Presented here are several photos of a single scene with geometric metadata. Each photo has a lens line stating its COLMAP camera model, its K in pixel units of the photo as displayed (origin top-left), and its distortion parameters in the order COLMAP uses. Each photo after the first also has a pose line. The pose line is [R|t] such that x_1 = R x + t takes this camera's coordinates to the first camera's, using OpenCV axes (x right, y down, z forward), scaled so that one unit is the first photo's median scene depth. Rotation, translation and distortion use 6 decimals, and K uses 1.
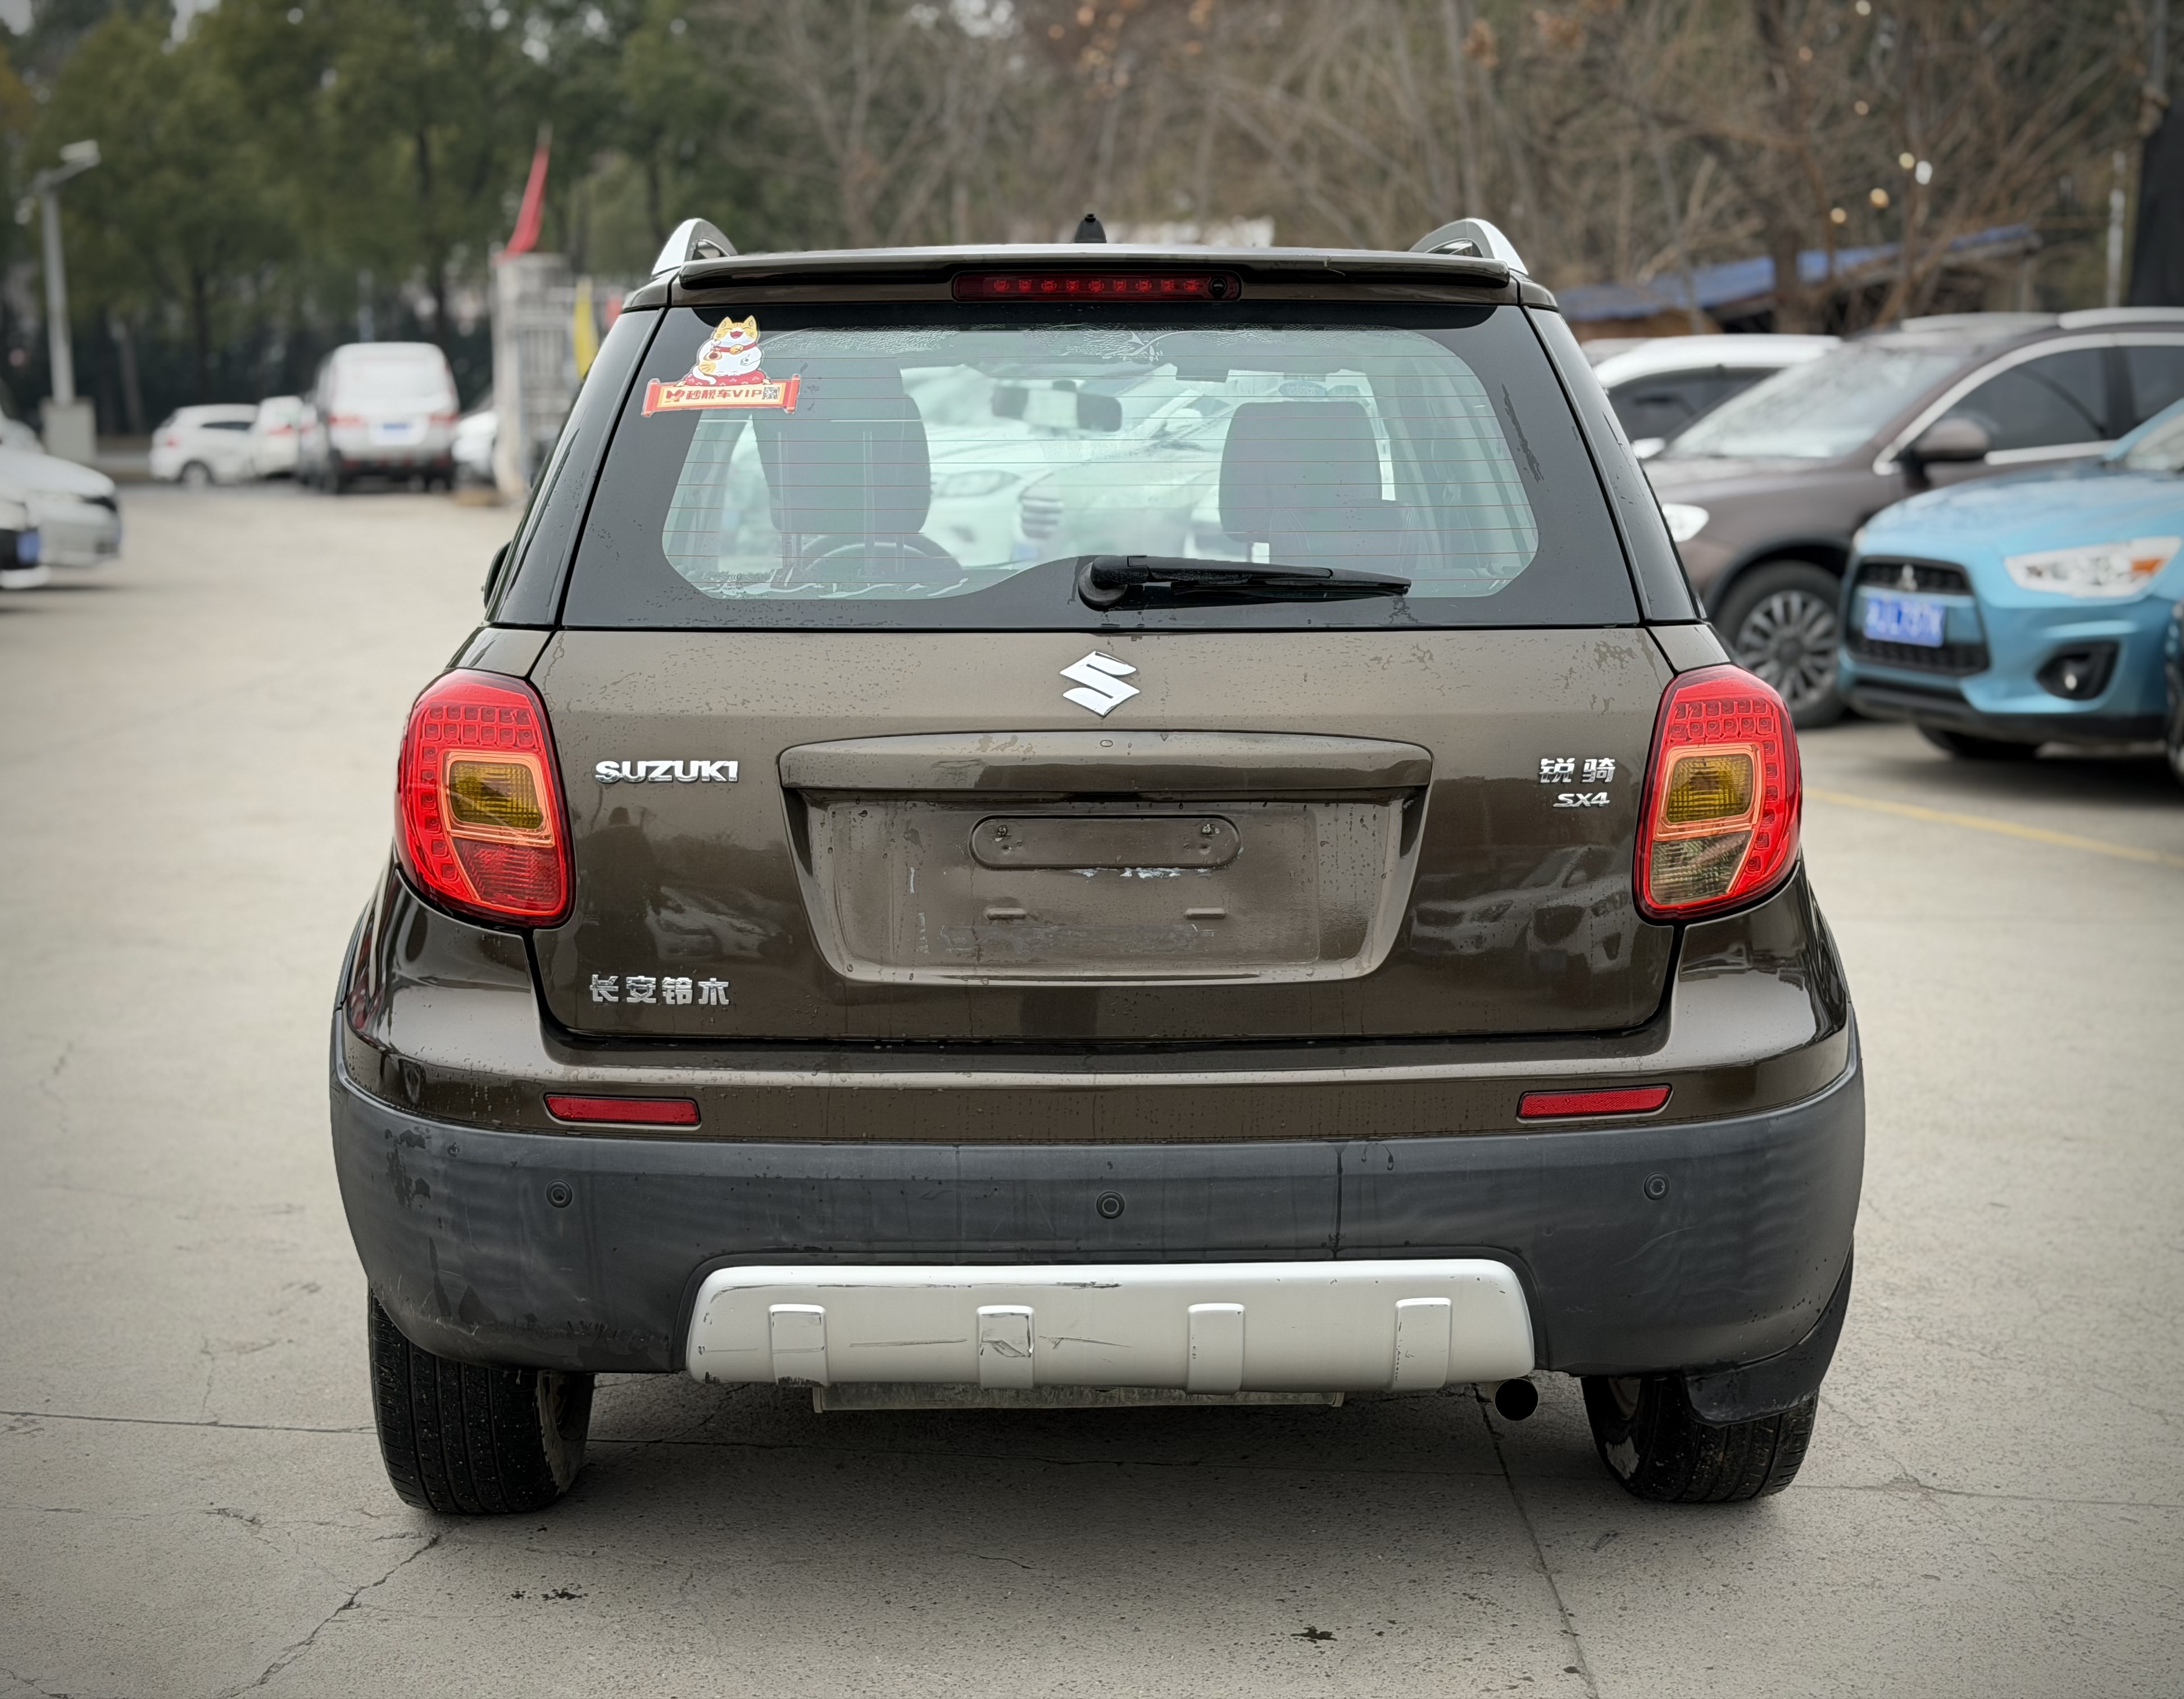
lens RADIAL K [[3242.4, 0, 1087.4], [0, 3242.4, 865.4], [0, 0, 1]] dist [0.116011, 0.000000]
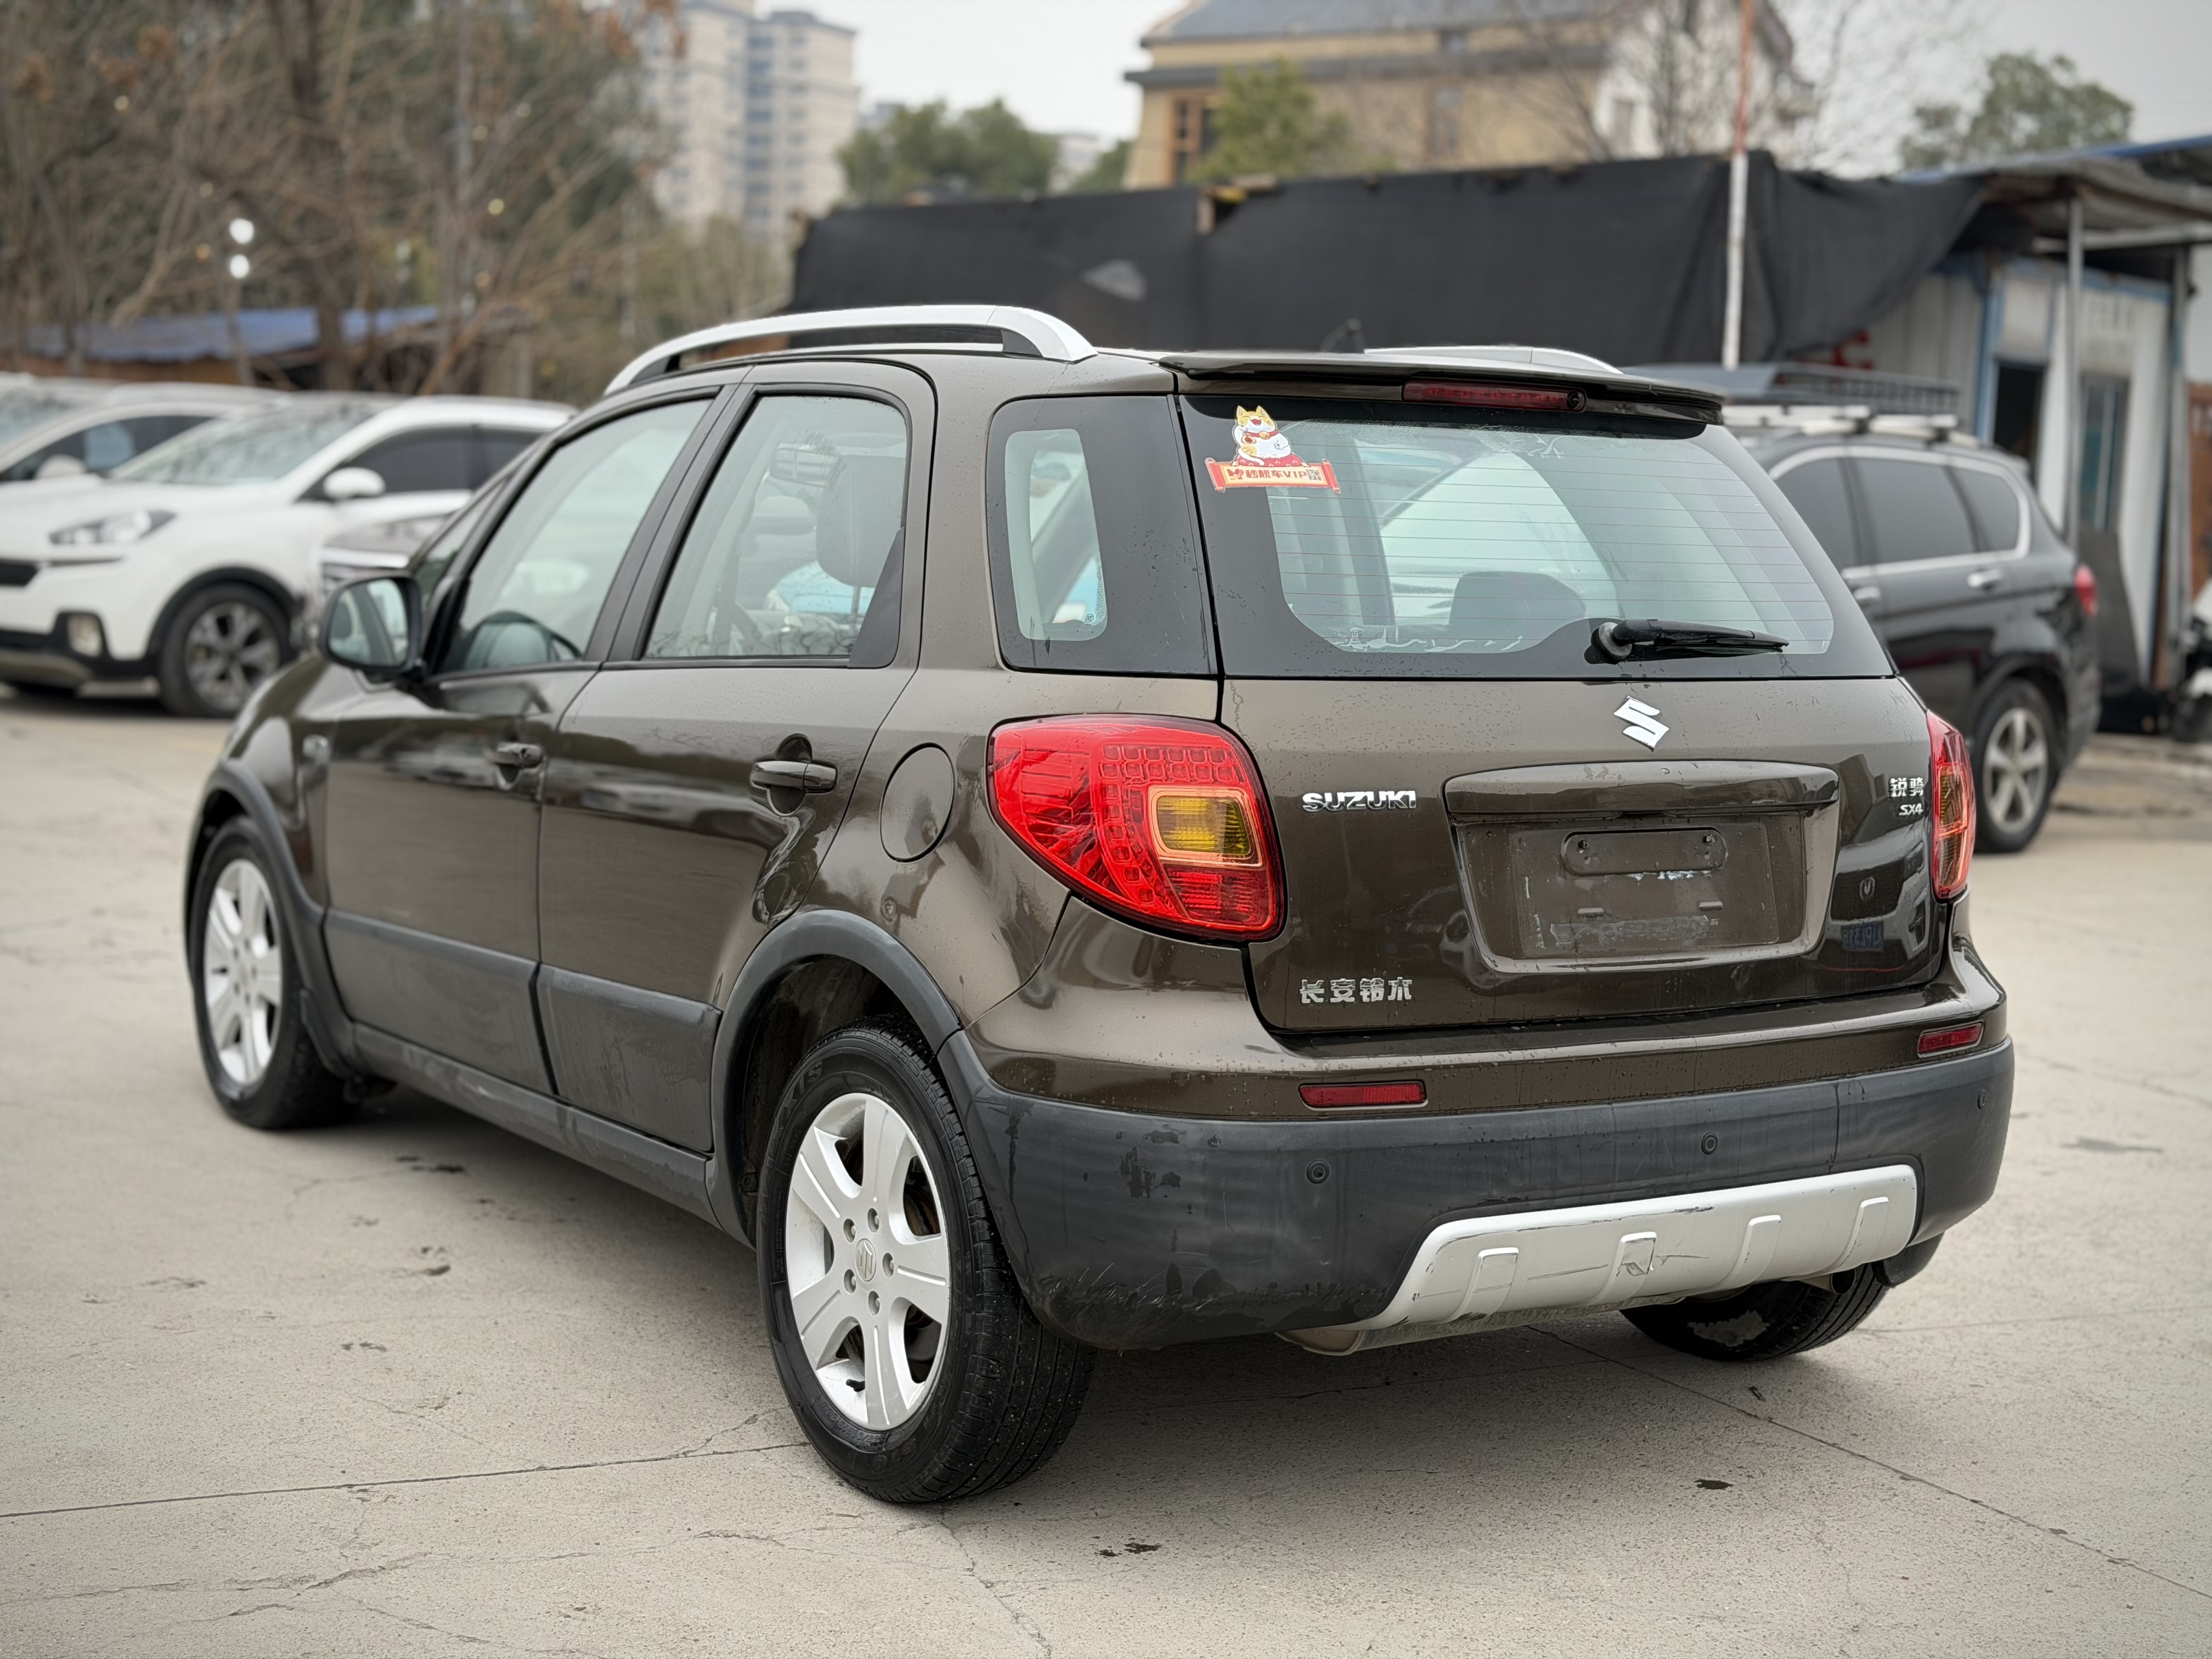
lens RADIAL K [[3315.9, 0, 1112.7], [0, 3315.9, 821.9], [0, 0, 1]] dist [-0.010742, 0.000000]
pose [[0.840770, -0.022548, 0.540923, -0.842361], [0.038290, 0.999107, -0.017869, -0.003717], [-0.540037, 0.035736, 0.840882, 0.054837]]
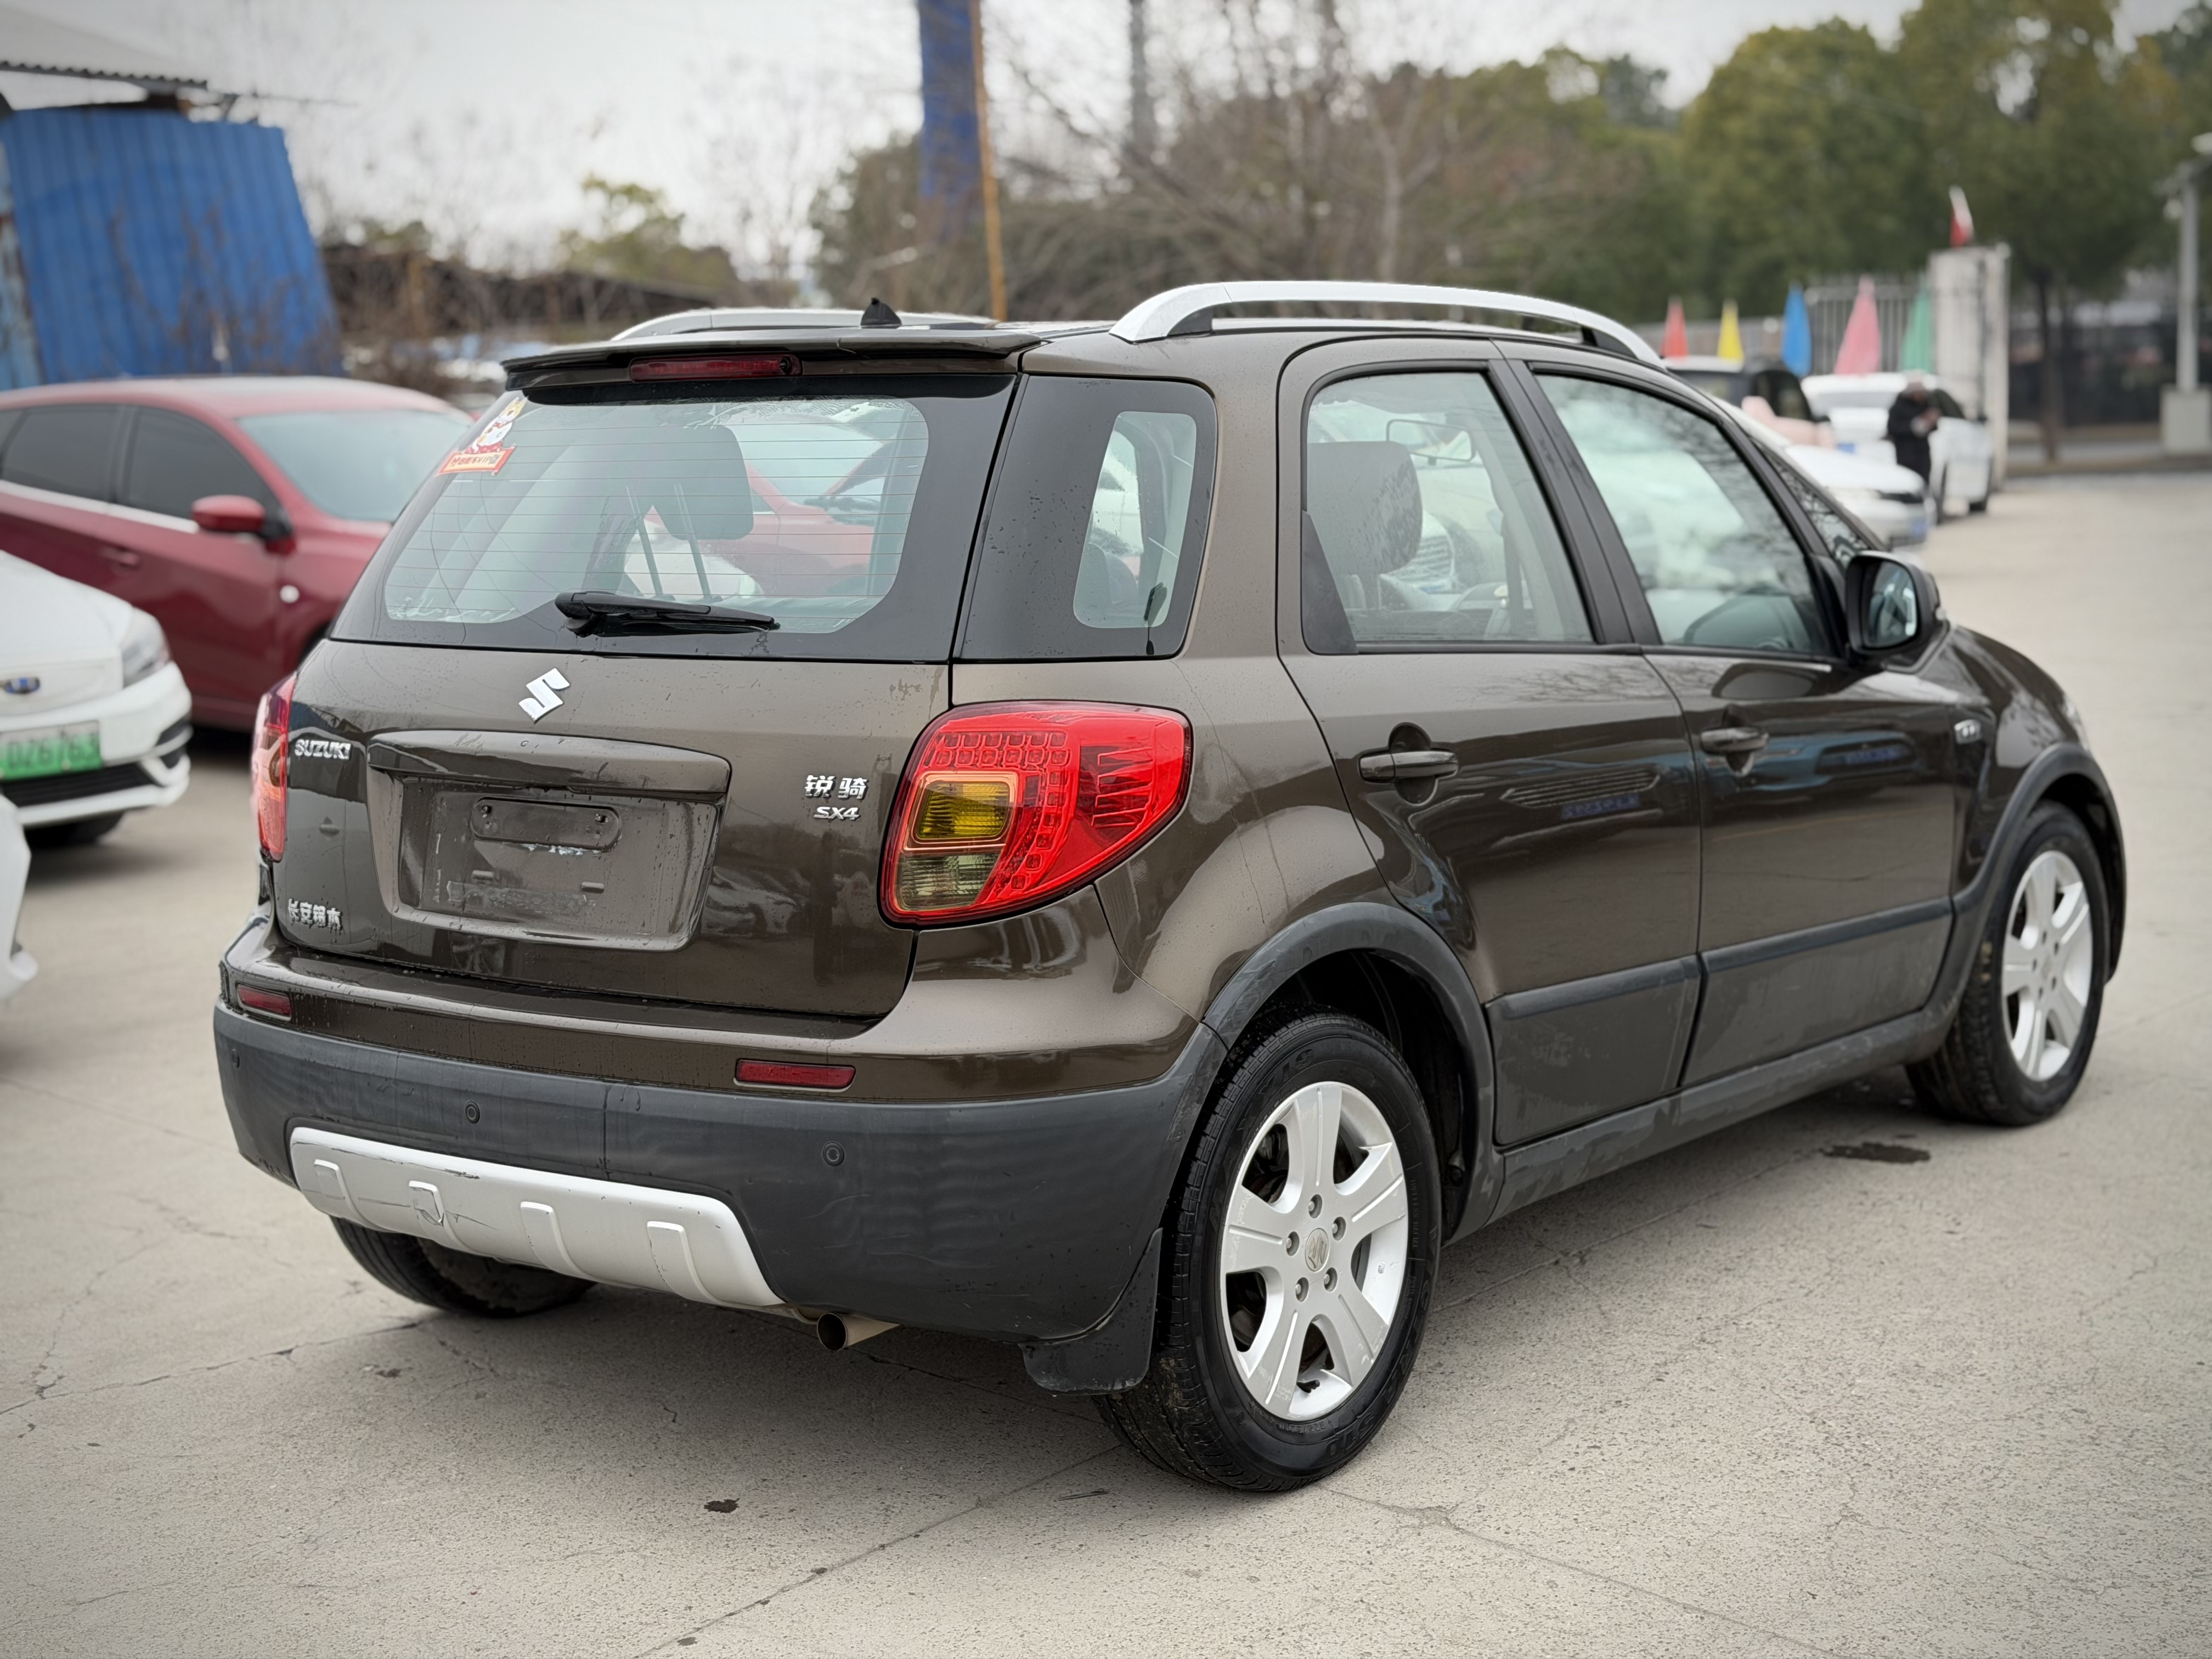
lens RADIAL K [[3315.9, 0, 1115.2], [0, 3315.9, 826.7], [0, 0, 1]] dist [-0.010742, 0.000000]
pose [[0.783461, 0.063022, -0.618237, 0.956855], [-0.067470, 0.997590, 0.016192, -0.041153], [0.617767, 0.029027, 0.785825, 0.143650]]
